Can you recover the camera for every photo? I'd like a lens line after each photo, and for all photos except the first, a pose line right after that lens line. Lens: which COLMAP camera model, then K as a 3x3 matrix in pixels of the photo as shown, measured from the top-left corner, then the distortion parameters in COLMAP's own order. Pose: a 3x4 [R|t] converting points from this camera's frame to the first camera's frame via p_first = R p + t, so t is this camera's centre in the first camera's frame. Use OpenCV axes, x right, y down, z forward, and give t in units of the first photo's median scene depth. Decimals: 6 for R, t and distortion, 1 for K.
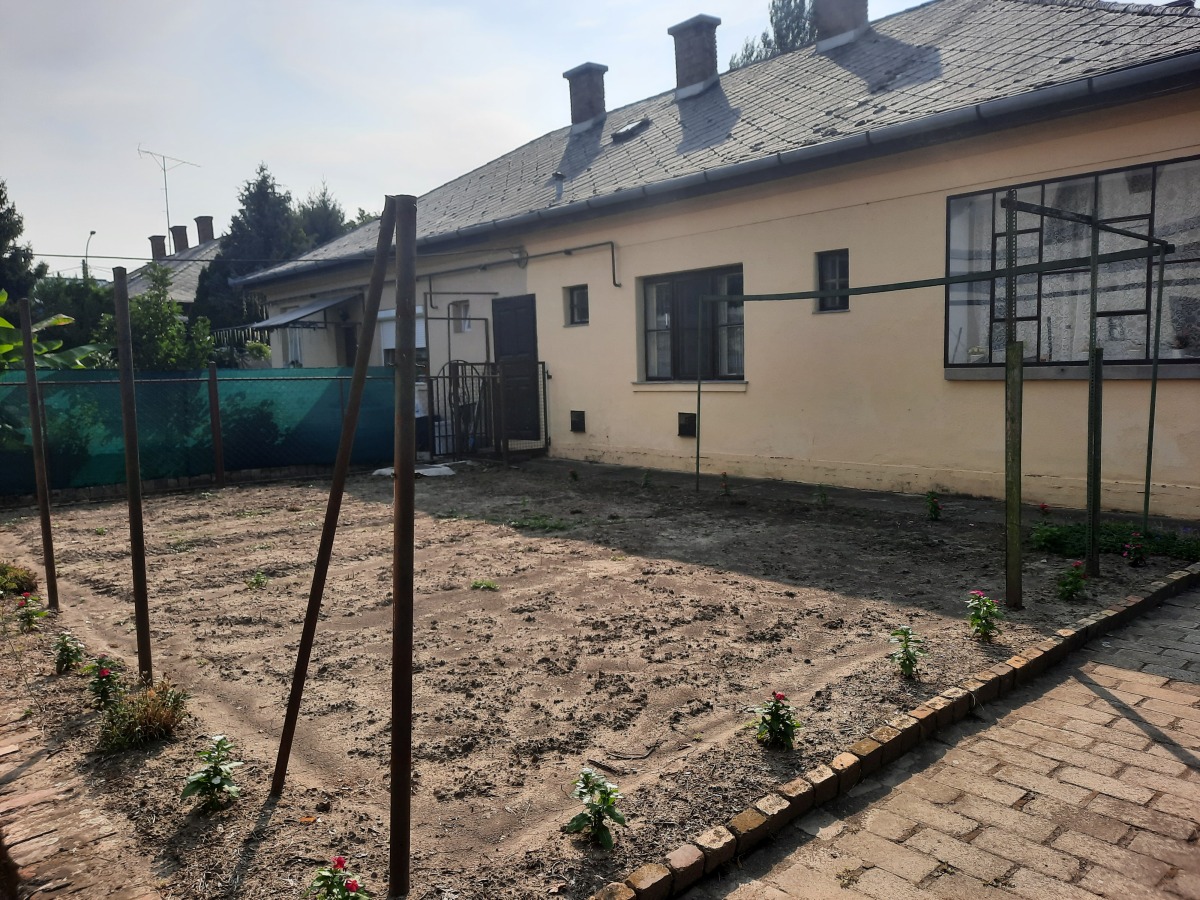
lens RADIAL K [[882.2, 0, 600.3], [0, 882.2, 448.3], [0, 0, 1]] dist [0.043942, -0.044561]
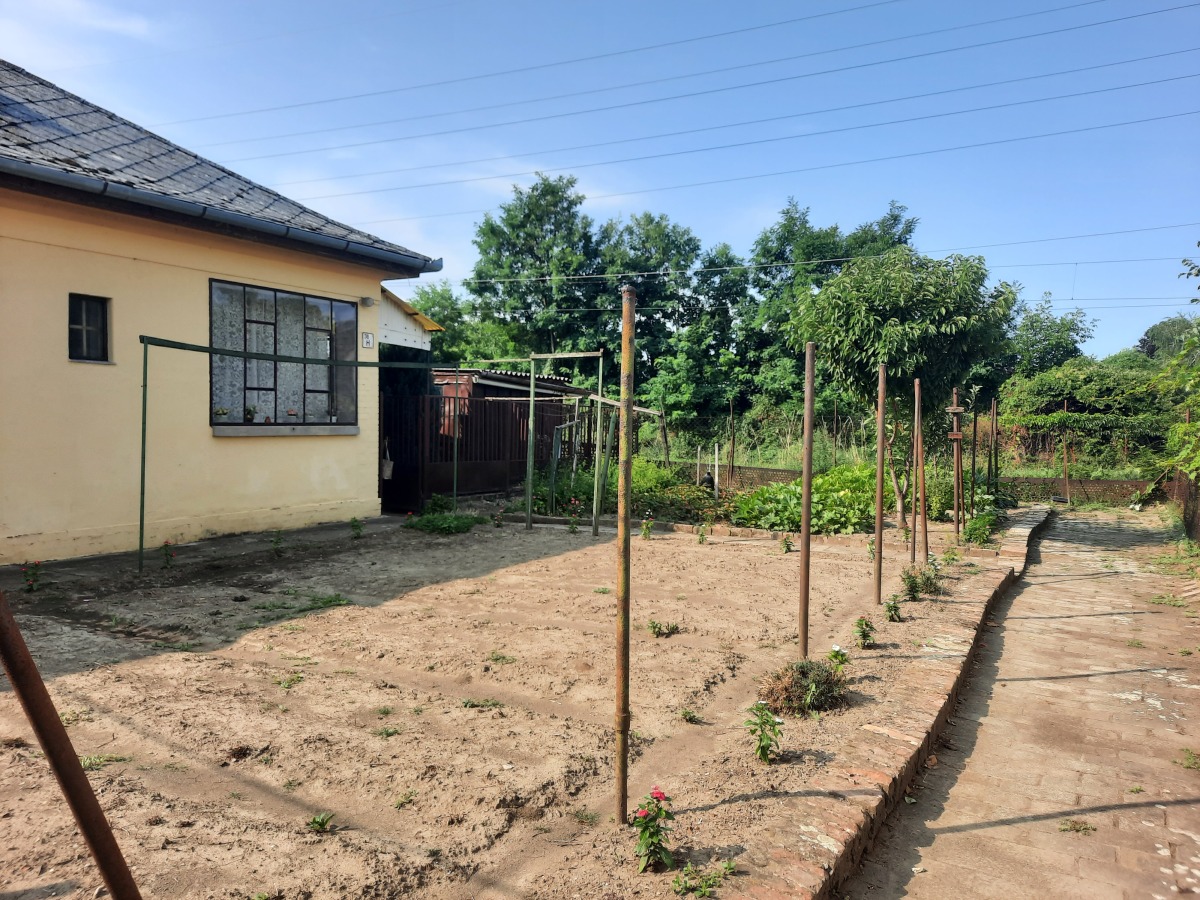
lens RADIAL K [[882.2, 0, 599.9], [0, 882.2, 450.8], [0, 0, 1]] dist [0.043942, -0.044561]
pose [[-0.308410, -0.022691, 0.950983, -0.810891], [0.075893, 0.995942, 0.048376, -0.073155], [-0.948221, 0.087092, -0.305436, 0.842511]]
